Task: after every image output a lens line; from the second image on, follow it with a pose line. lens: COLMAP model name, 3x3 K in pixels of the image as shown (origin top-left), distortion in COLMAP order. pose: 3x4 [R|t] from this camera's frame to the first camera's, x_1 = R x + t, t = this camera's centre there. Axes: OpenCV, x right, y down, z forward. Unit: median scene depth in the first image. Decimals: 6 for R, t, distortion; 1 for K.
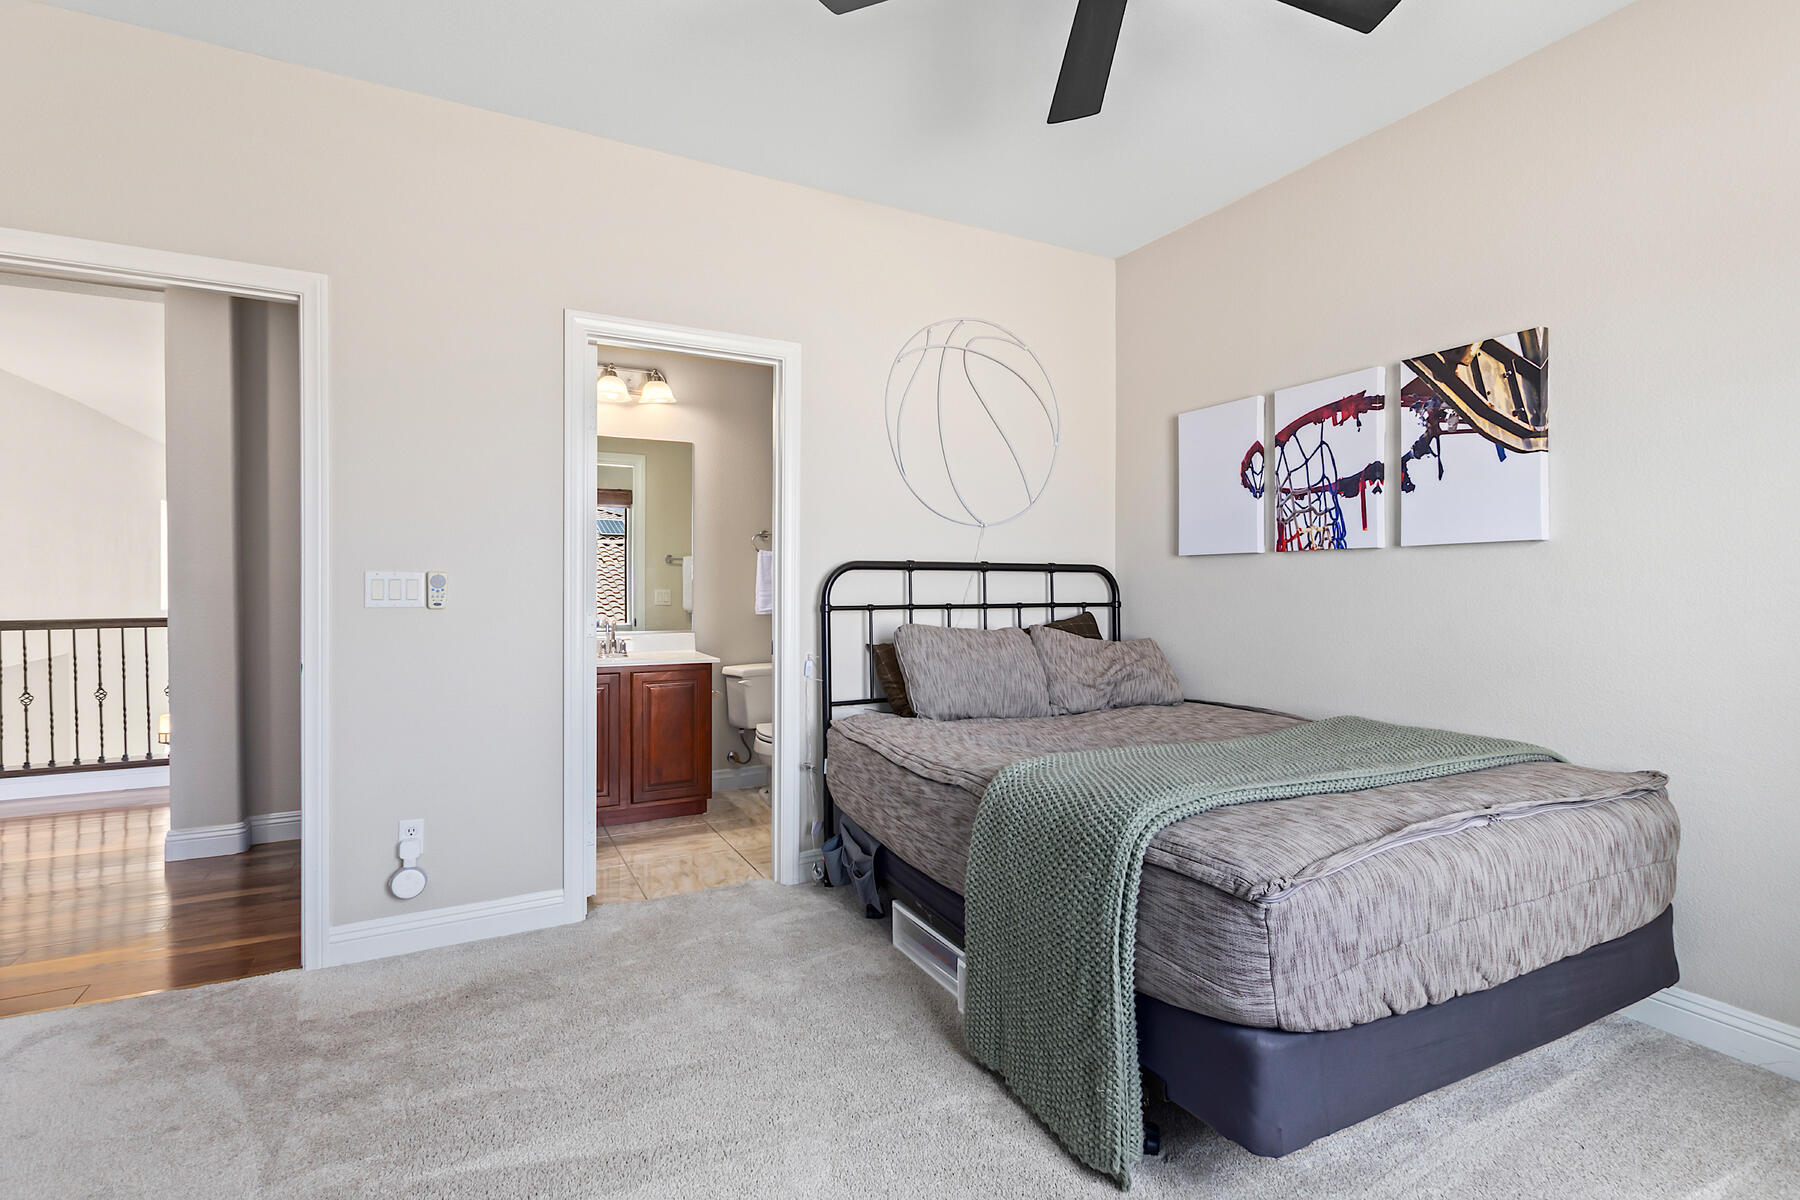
lens RADIAL K [[822.6, 0, 908.7], [0, 822.6, 602.9], [0, 0, 1]] dist [-0.001492, -0.000264]
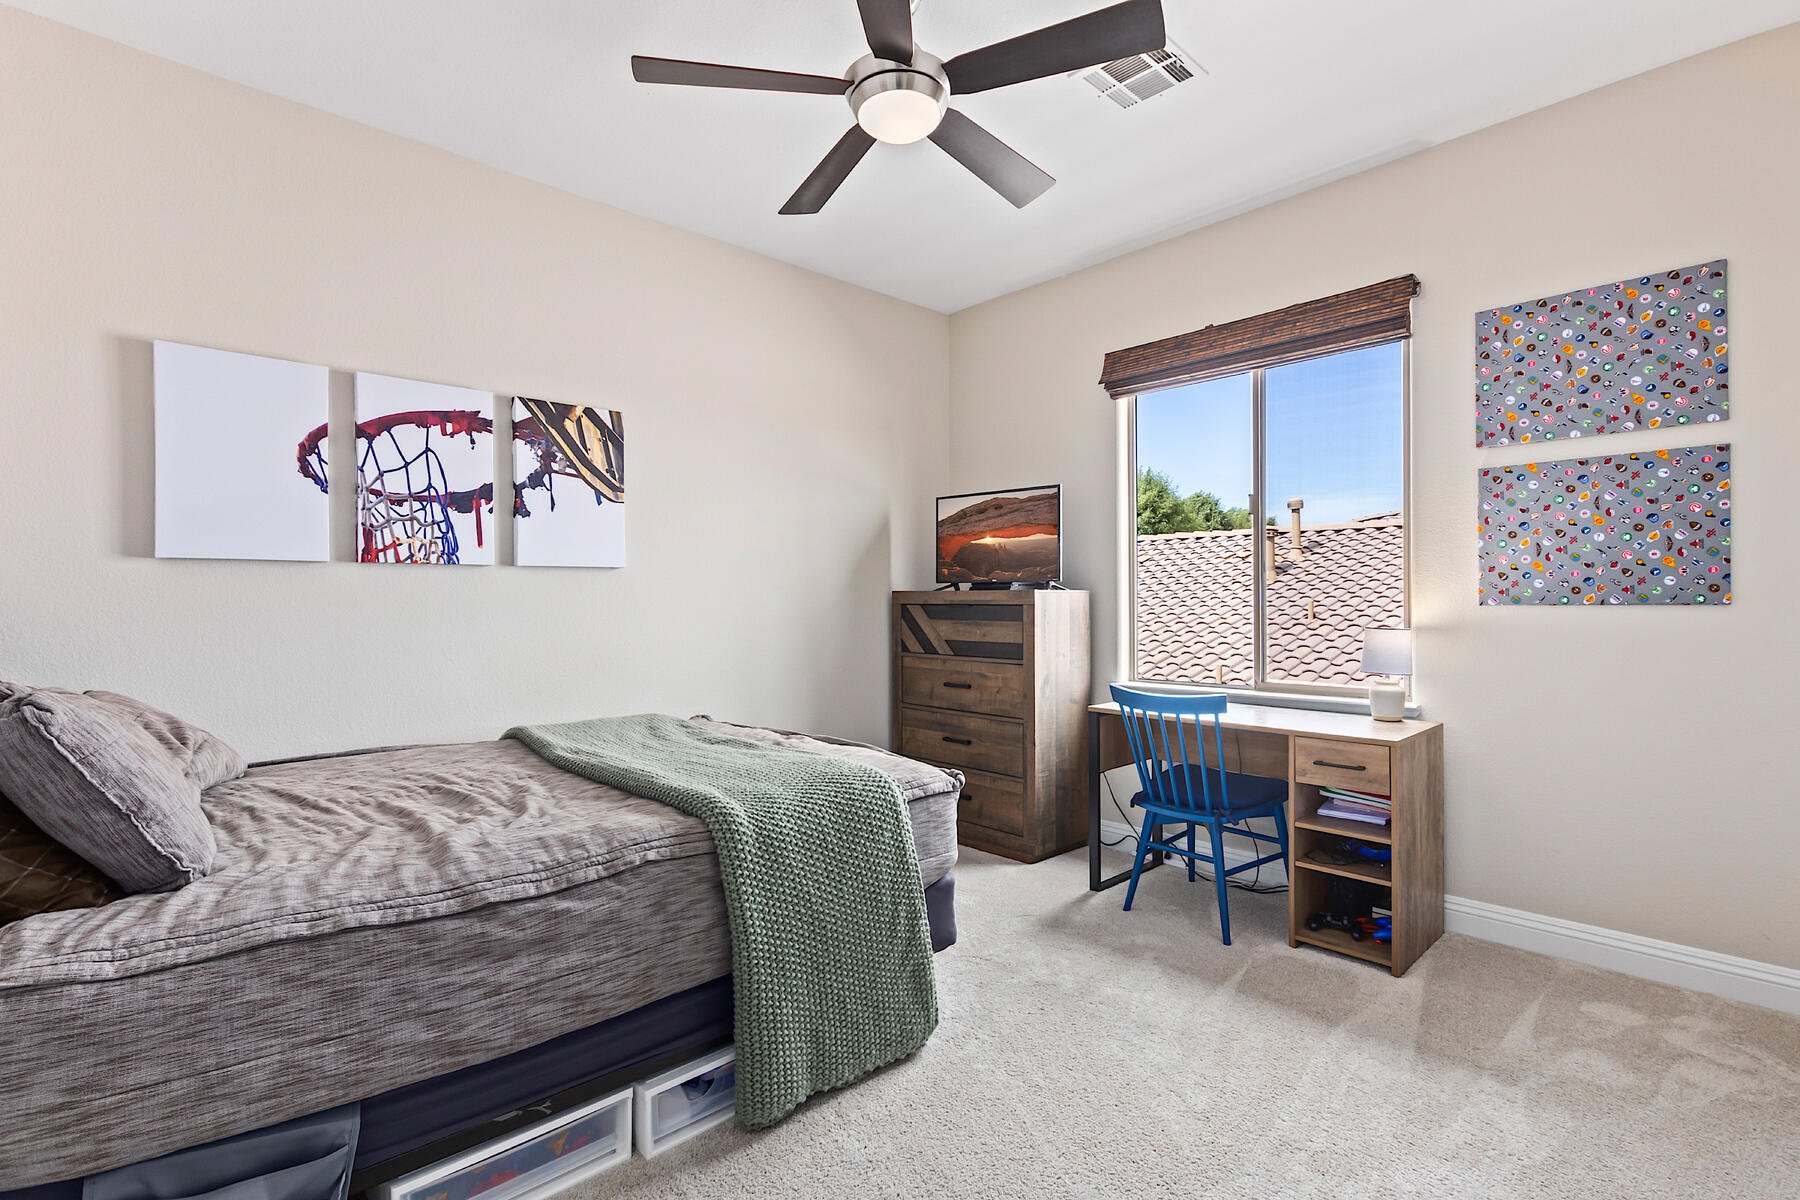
lens RADIAL K [[822.6, 0, 908.7], [0, 822.6, 602.9], [0, 0, 1]] dist [-0.001492, -0.000264]
pose [[-0.246361, 0.006946, 0.969153, -0.553960], [0.030953, 0.999521, 0.000705, -0.004039], [-0.968684, 0.030172, -0.246458, 0.726757]]
